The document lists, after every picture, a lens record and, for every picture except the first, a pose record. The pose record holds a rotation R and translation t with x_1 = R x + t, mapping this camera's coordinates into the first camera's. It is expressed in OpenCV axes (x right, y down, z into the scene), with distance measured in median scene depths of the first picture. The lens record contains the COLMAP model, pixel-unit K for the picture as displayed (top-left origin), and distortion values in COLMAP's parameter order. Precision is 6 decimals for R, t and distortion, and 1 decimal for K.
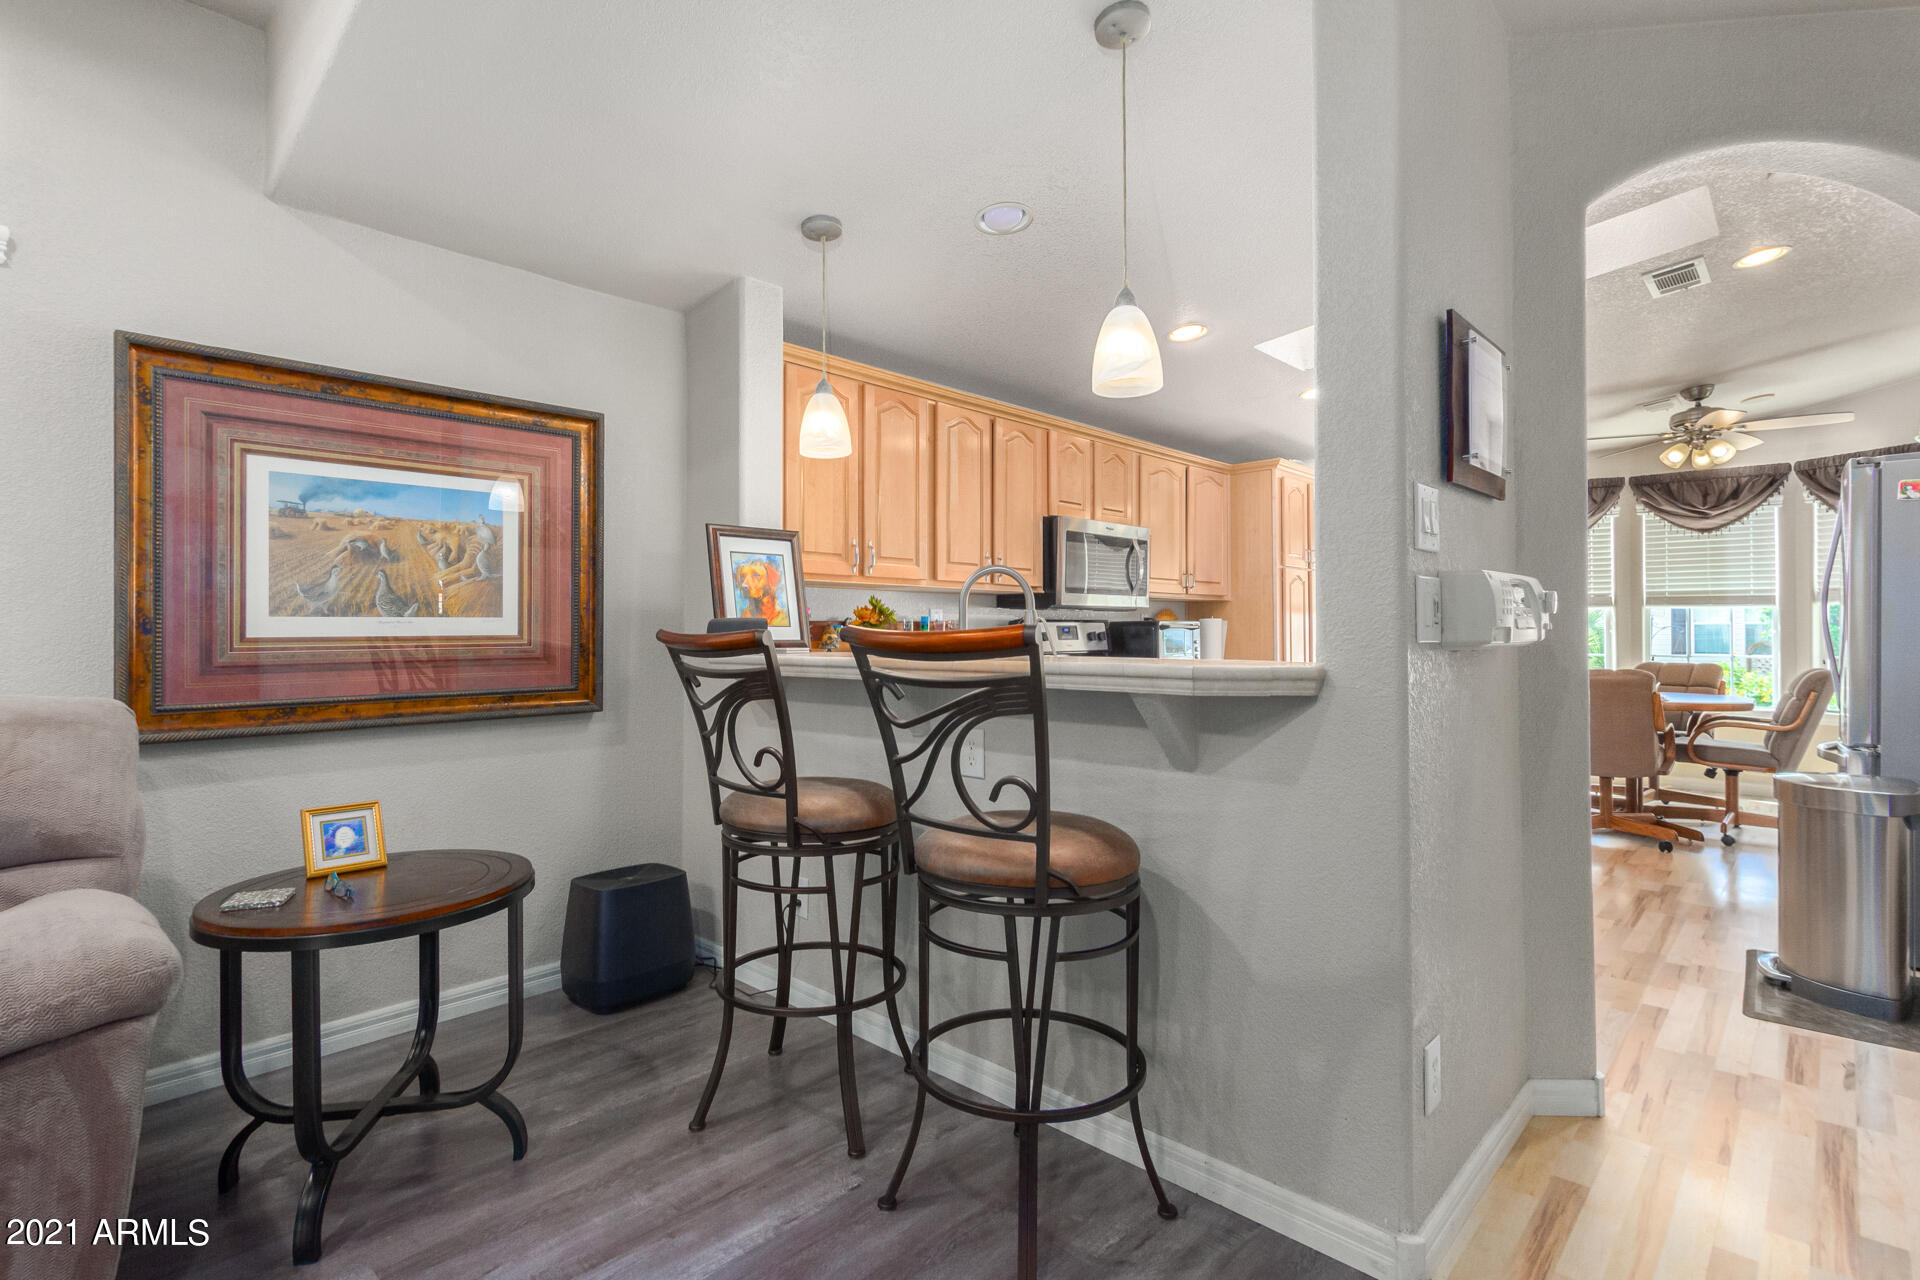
lens RADIAL K [[913.8, 0, 962.6], [0, 913.8, 626.3], [0, 0, 1]] dist [0.007515, -0.003476]
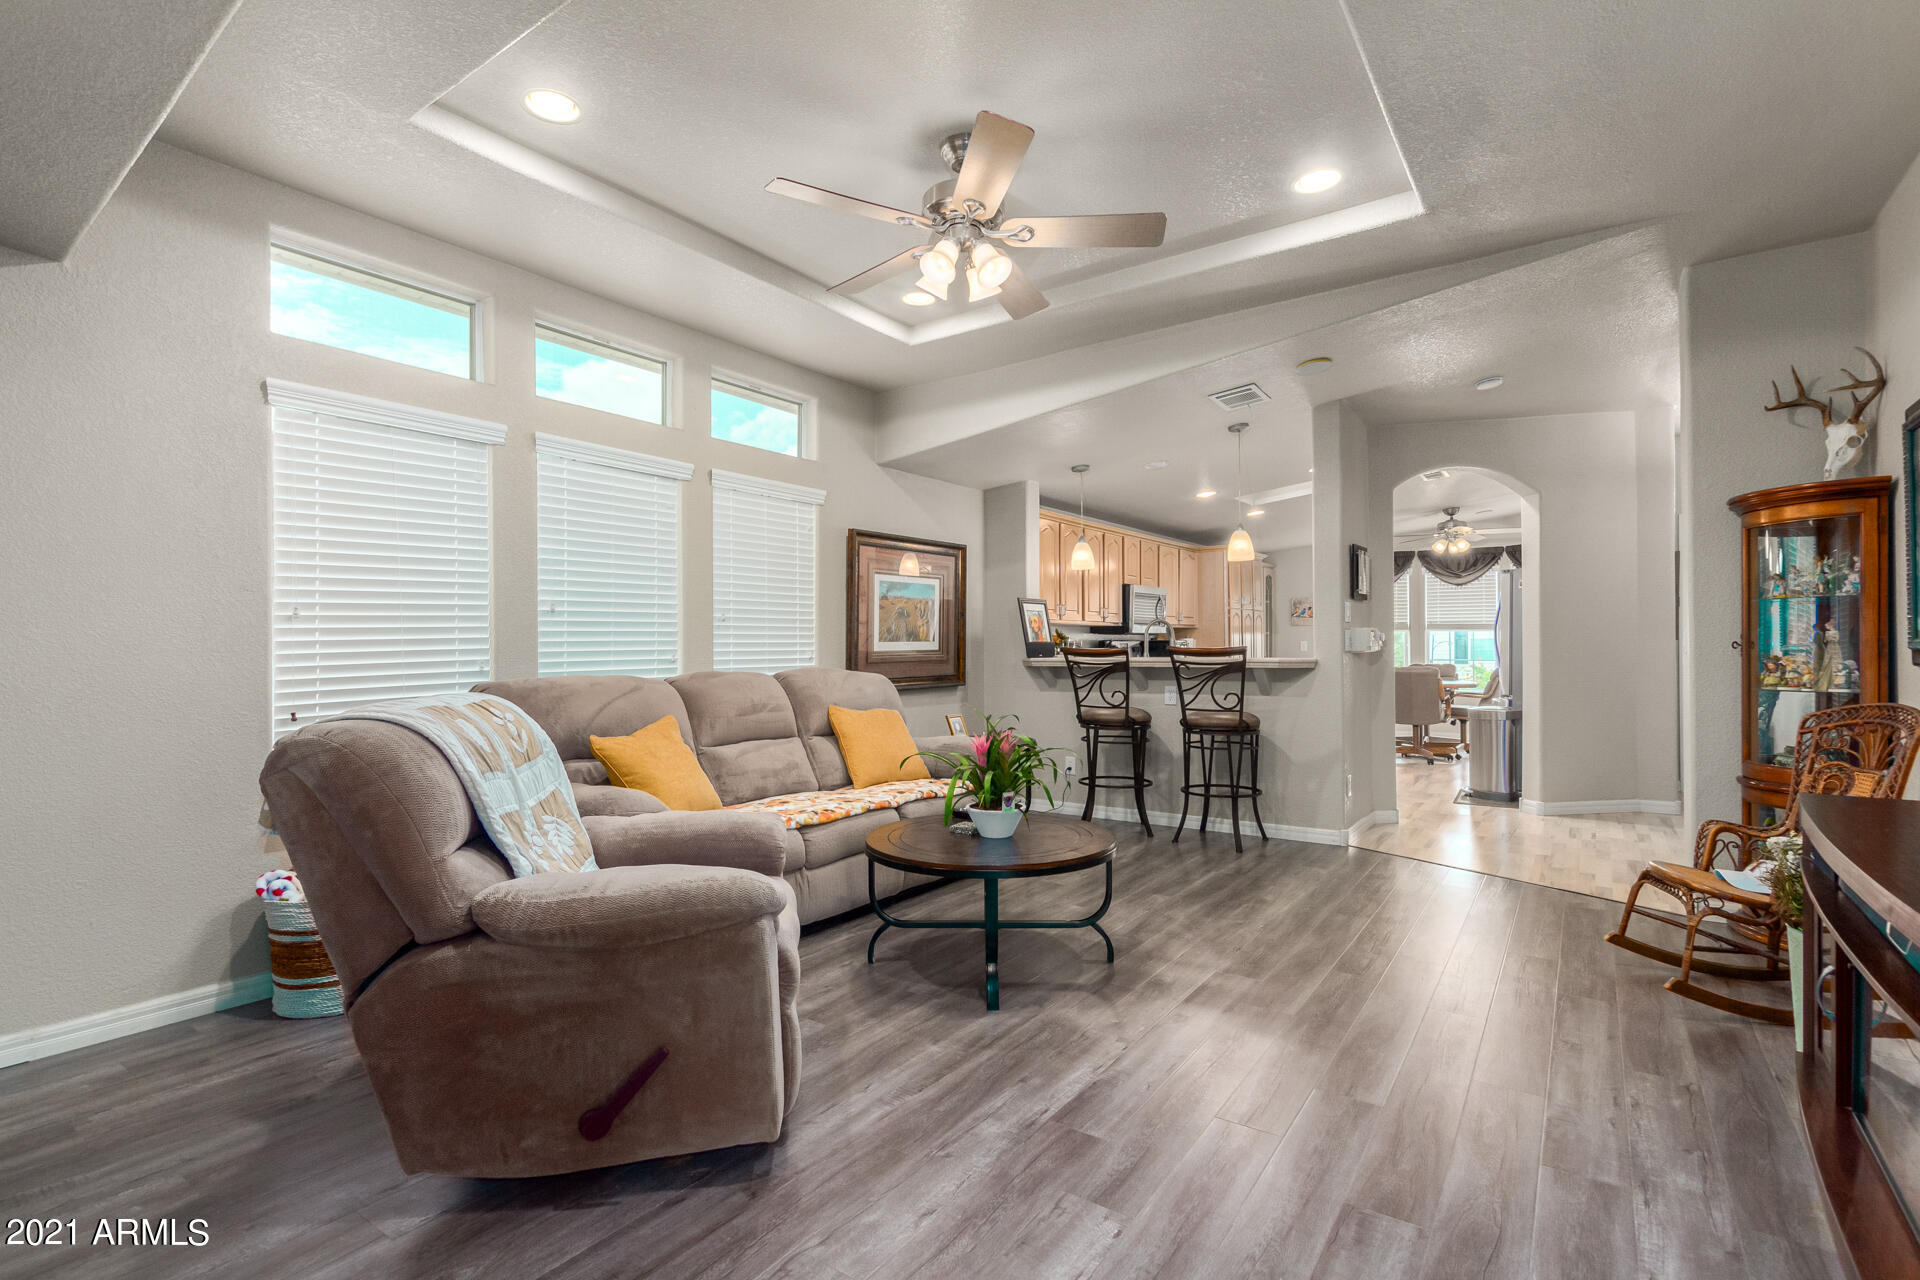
lens RADIAL K [[885.4, 0, 952.1], [0, 885.4, 647.3], [0, 0, 1]] dist [-0.005855, -0.000349]
pose [[0.990873, -0.002645, 0.134773, -0.517688], [0.001509, 0.999963, 0.008527, -0.009530], [-0.134790, -0.008246, 0.990840, -0.758371]]
